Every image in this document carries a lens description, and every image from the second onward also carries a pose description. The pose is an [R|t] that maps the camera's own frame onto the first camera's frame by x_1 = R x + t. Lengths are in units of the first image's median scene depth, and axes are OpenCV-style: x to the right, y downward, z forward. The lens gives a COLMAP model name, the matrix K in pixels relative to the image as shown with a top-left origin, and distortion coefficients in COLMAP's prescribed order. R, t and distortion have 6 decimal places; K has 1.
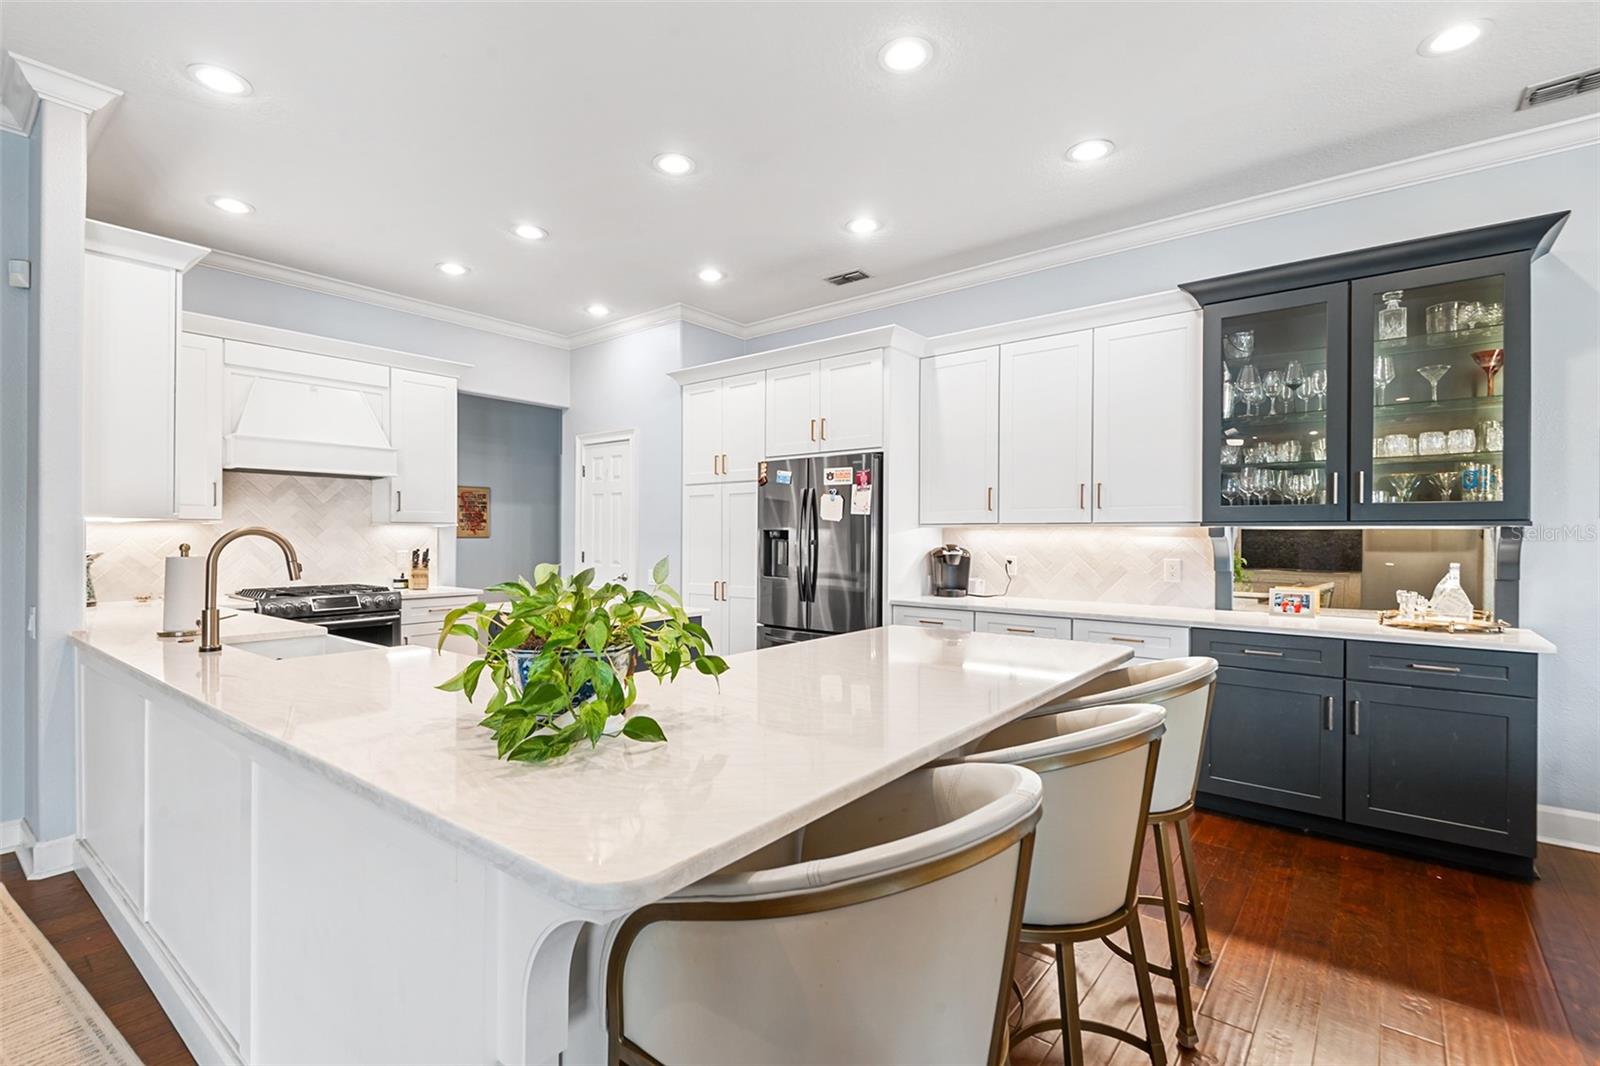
lens RADIAL K [[732.0, 0, 801.7], [0, 732.0, 537.1], [0, 0, 1]] dist [0.022963, -0.013863]
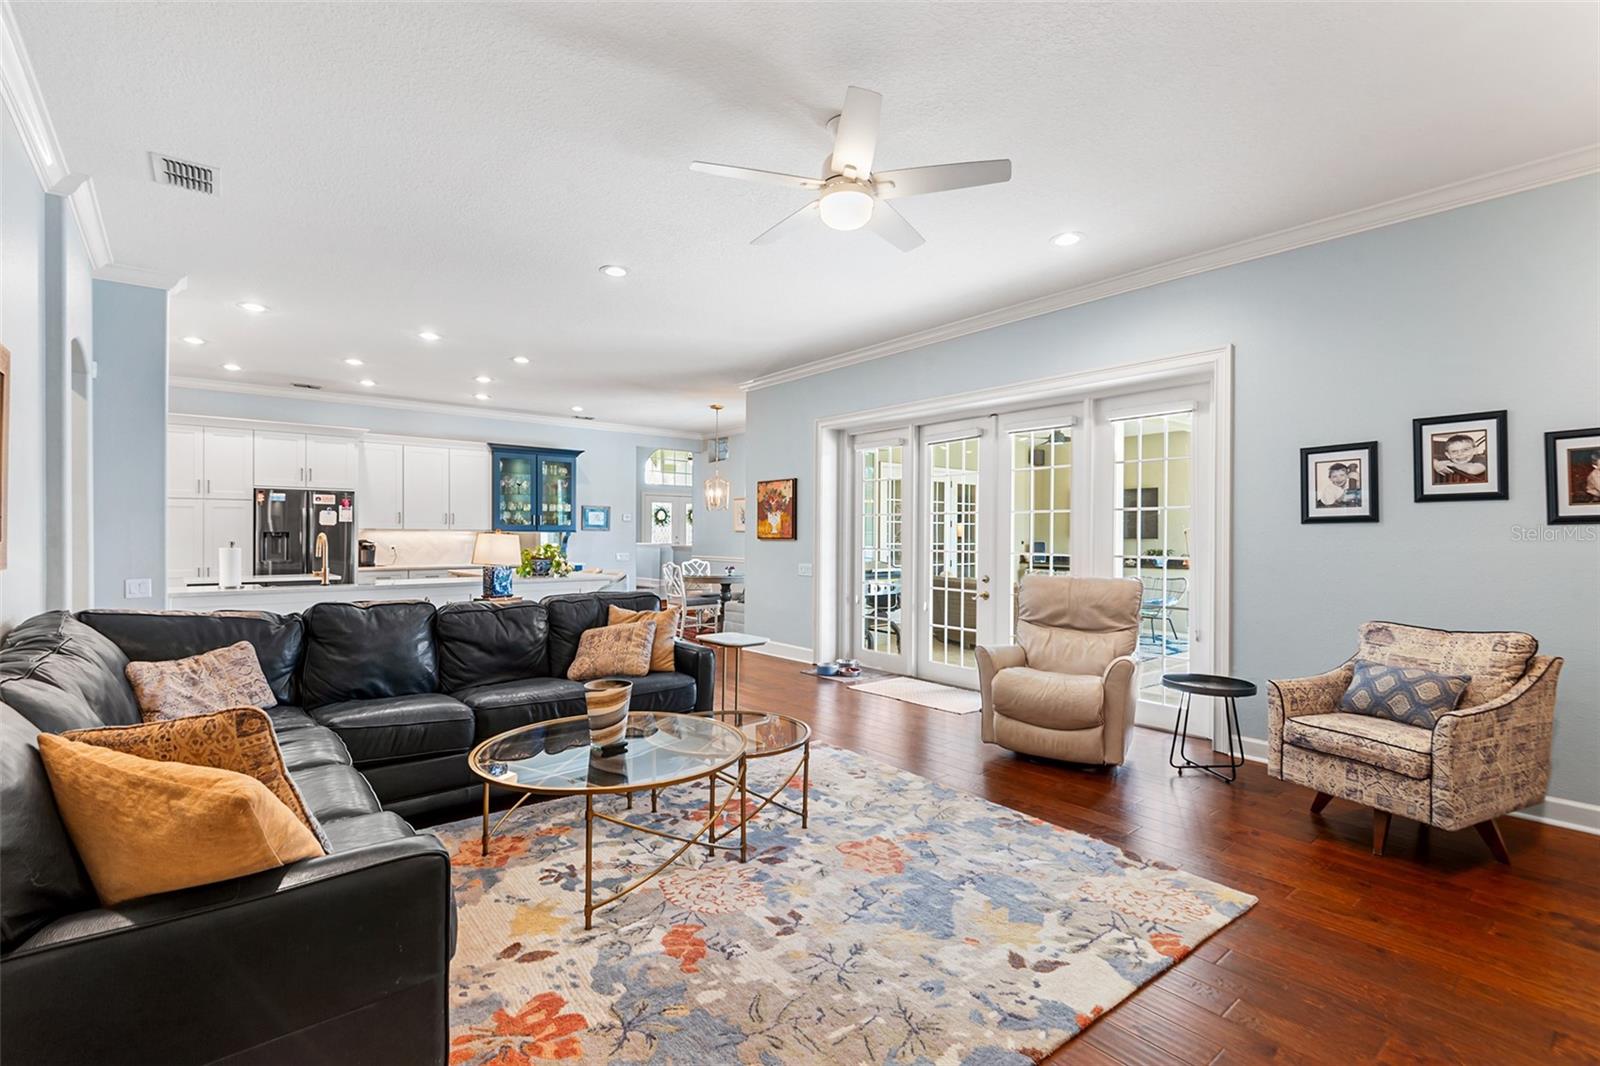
lens RADIAL K [[732.0, 0, 798.3], [0, 732.0, 537.3], [0, 0, 1]] dist [0.022963, -0.013863]
pose [[0.198344, -0.003536, 0.980126, -1.496790], [0.001722, 0.999993, 0.003259, -0.001381], [-0.980131, 0.001042, 0.198349, -0.503030]]
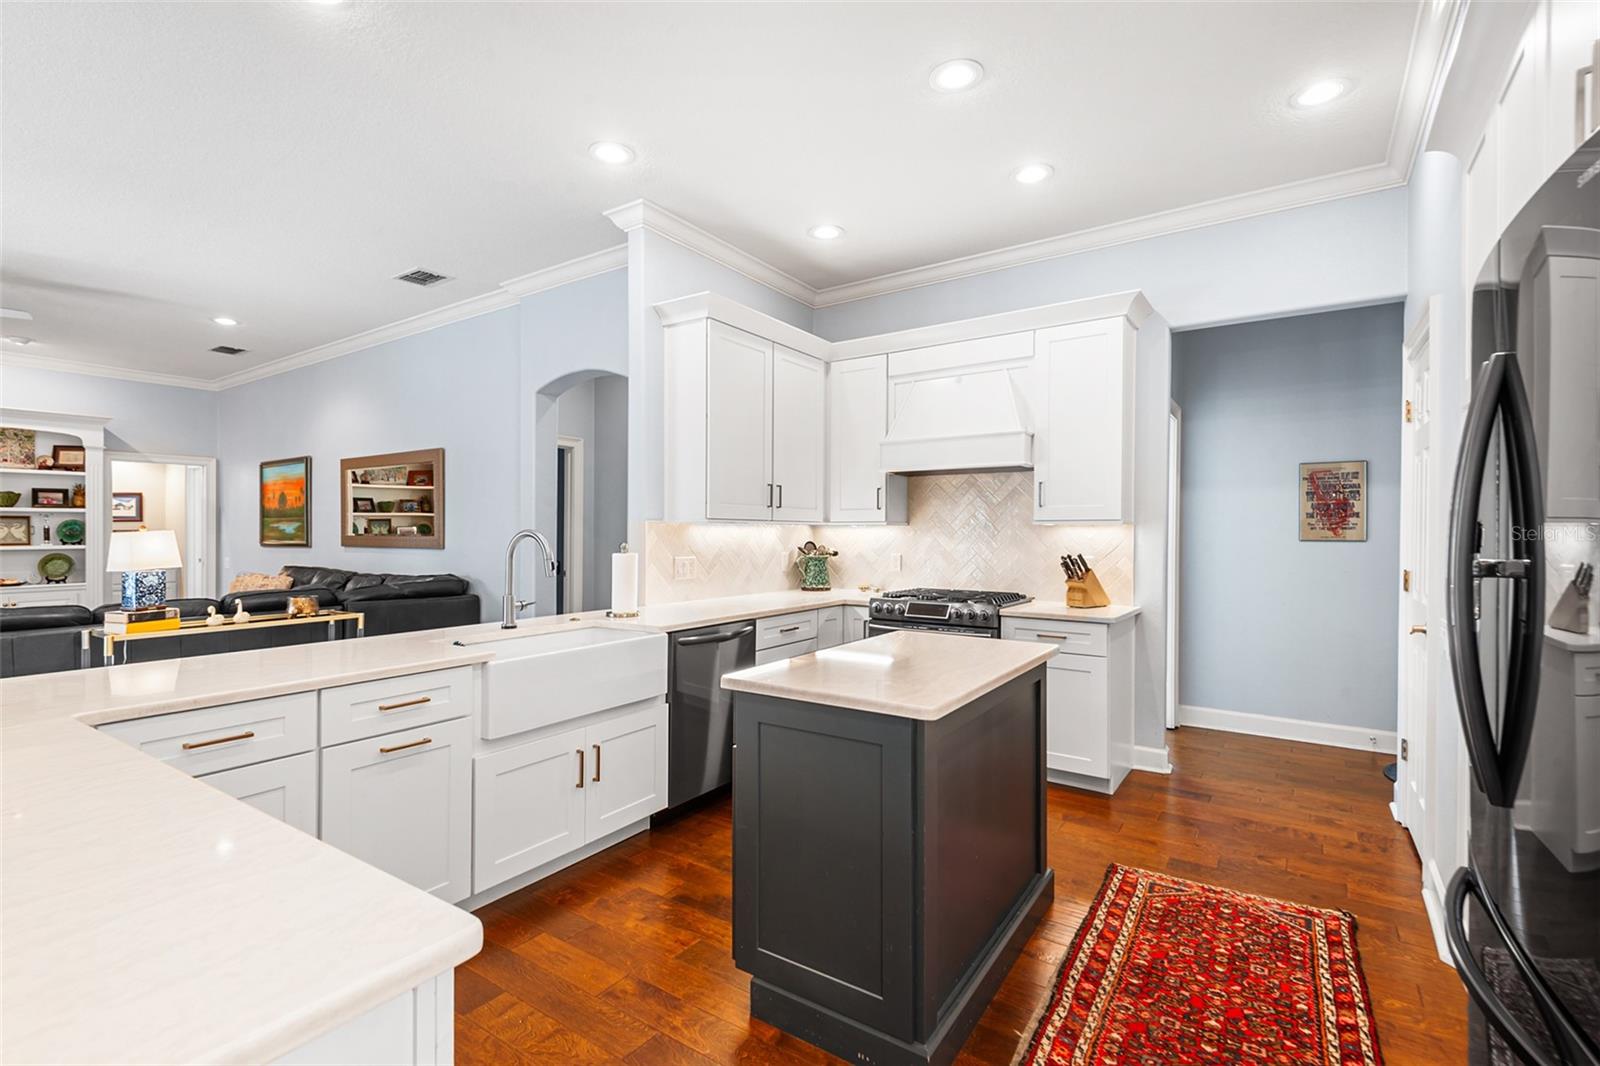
lens RADIAL K [[732.0, 0, 789.1], [0, 732.0, 533.0], [0, 0, 1]] dist [0.022963, -0.013863]
pose [[0.065631, -0.003083, -0.997839, 0.253741], [-0.005399, 0.999979, -0.003445, -0.002498], [0.997829, 0.005613, 0.065613, 0.737877]]
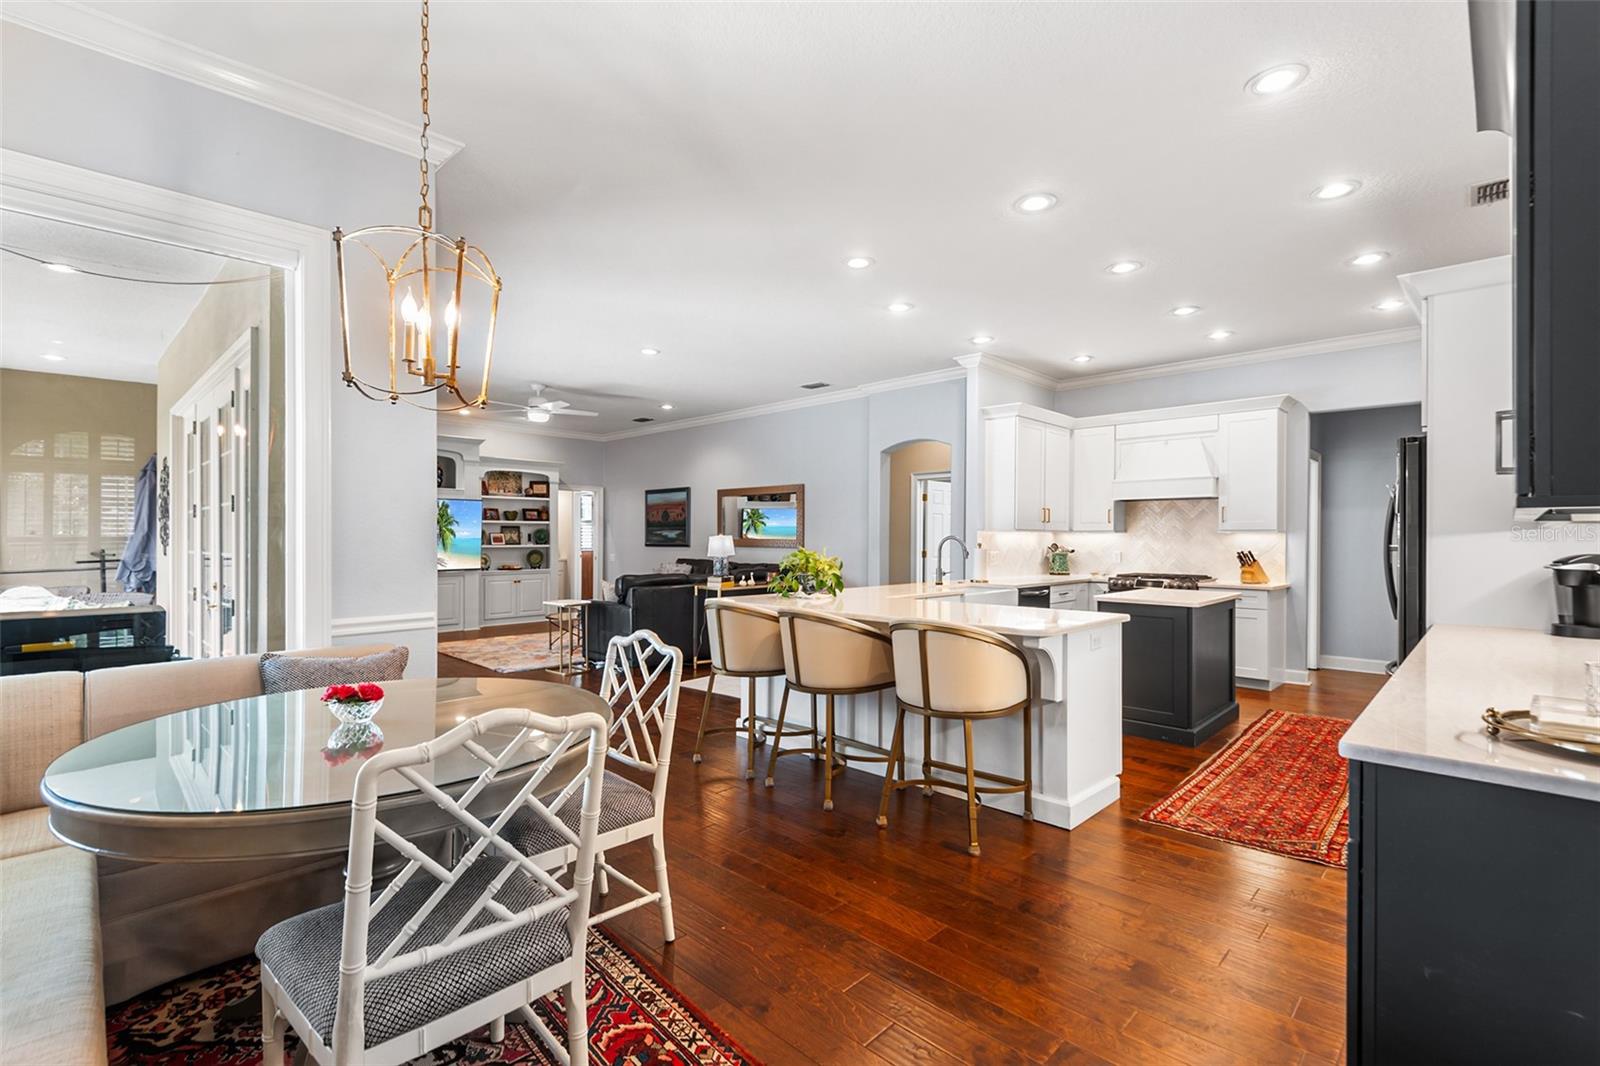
lens RADIAL K [[732.0, 0, 789.1], [0, 732.0, 530.5], [0, 0, 1]] dist [0.022963, -0.013863]
pose [[-0.101428, -0.013340, -0.994753, 0.931869], [-0.007892, 0.999889, -0.012604, 0.003108], [0.994812, 0.006572, -0.101522, 0.390767]]
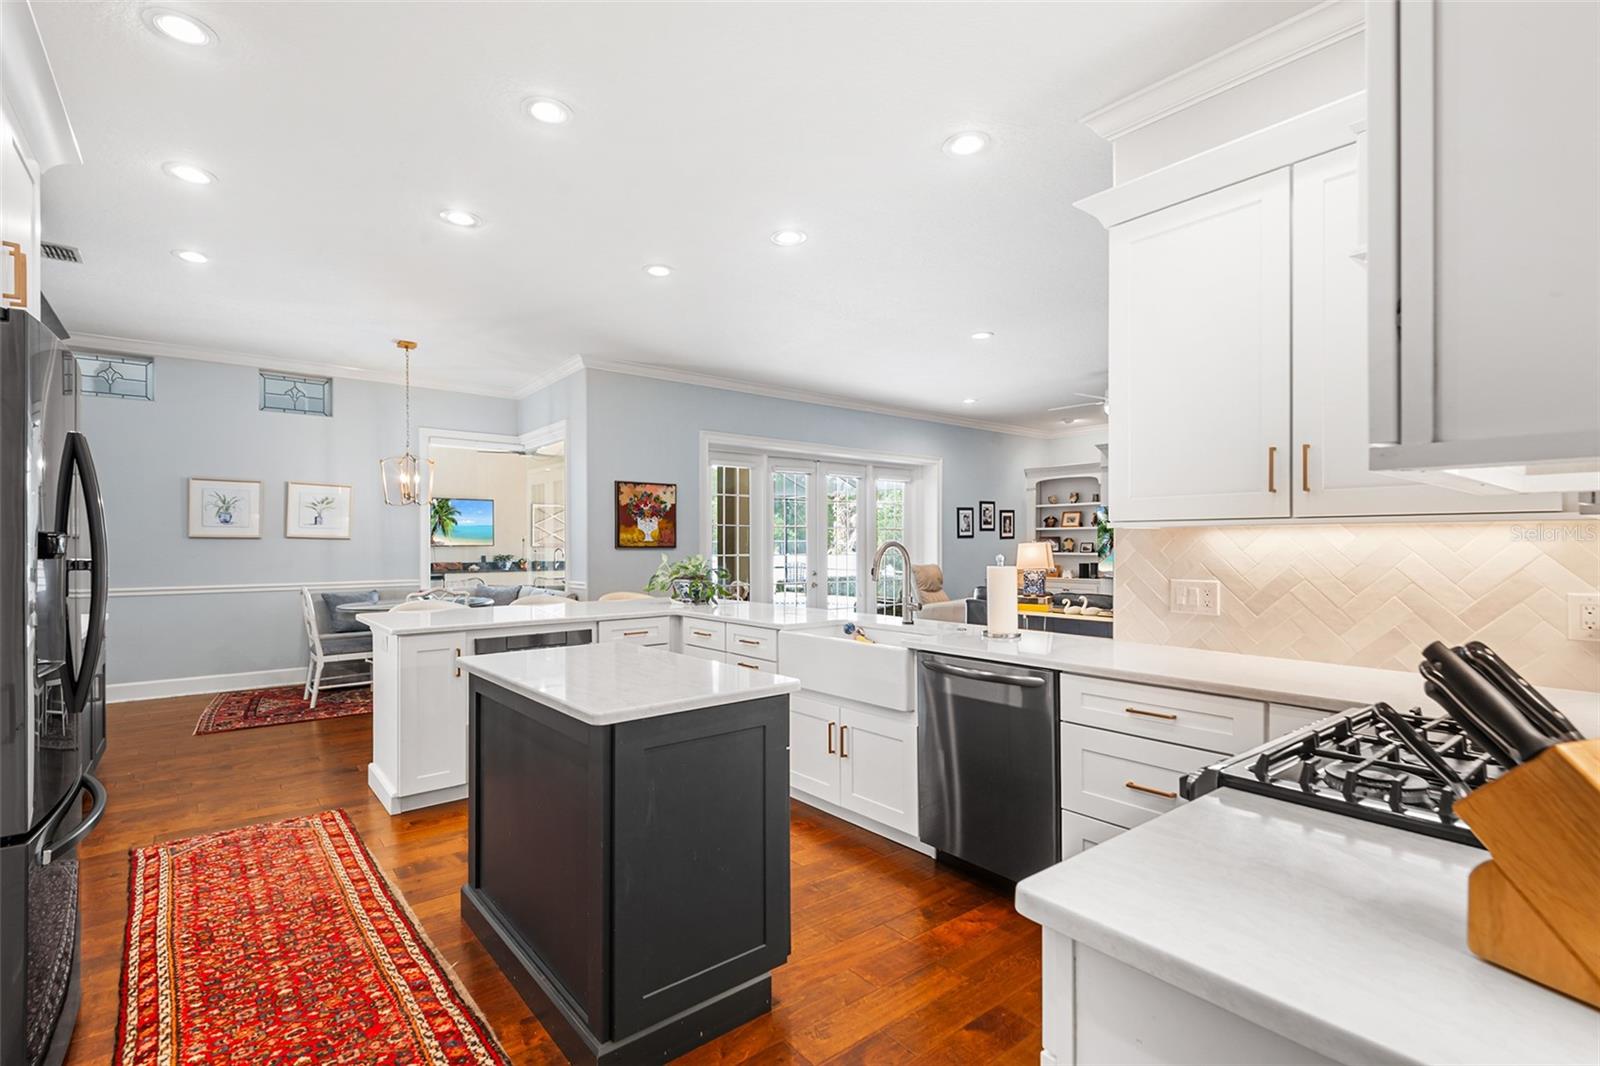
lens RADIAL K [[732.0, 0, 789.7], [0, 732.0, 534.9], [0, 0, 1]] dist [0.022963, -0.013863]
pose [[-0.974276, 0.002134, 0.225348, -0.480042], [0.000416, 0.999971, -0.007667, -0.007282], [-0.225358, -0.007376, -0.974248, 1.325653]]
